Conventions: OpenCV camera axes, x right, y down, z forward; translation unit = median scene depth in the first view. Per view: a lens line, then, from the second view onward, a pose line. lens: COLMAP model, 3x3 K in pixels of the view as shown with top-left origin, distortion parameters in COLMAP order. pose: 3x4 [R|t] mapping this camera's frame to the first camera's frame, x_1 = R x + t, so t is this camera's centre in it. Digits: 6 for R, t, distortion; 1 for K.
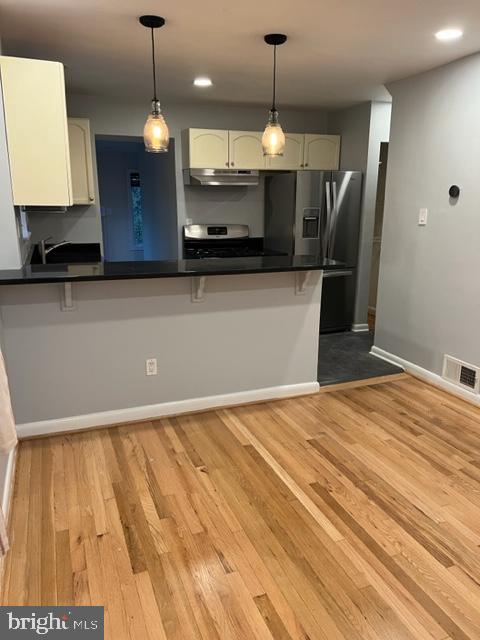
lens RADIAL K [[480.1, 0, 239.9], [0, 480.1, 319.9], [0, 0, 1]] dist [0.078953, -0.018826]
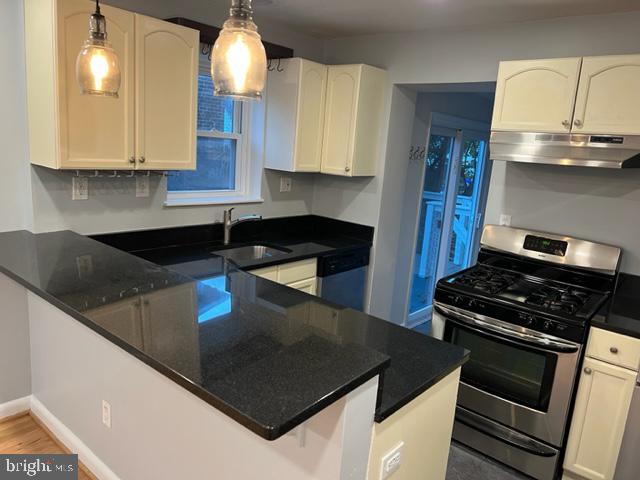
lens RADIAL K [[480.1, 0, 321.3], [0, 480.1, 244.0], [0, 0, 1]] dist [0.078953, -0.018826]
pose [[0.482014, 0.216008, -0.849119, 0.318570], [-0.282816, 0.955615, 0.082556, -0.174714], [0.829264, 0.200351, 0.521710, 0.555438]]
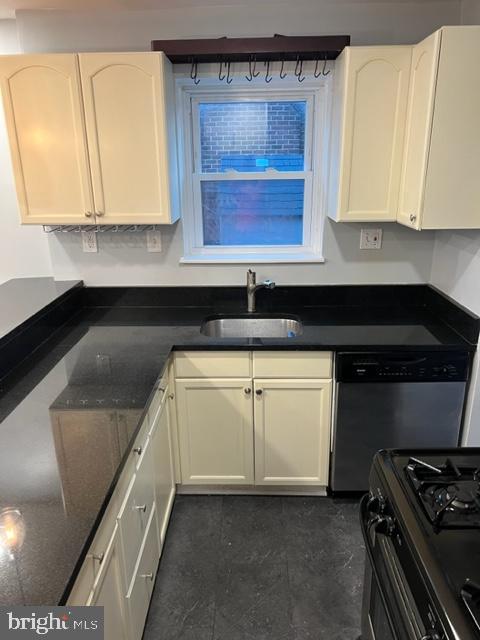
lens RADIAL K [[480.1, 0, 240.2], [0, 480.1, 314.9], [0, 0, 1]] dist [0.078953, -0.018826]
pose [[-0.380996, 0.273310, -0.883257, 0.174535], [-0.209363, 0.904992, 0.370346, -0.280769], [0.900561, 0.326022, -0.287577, 0.947146]]
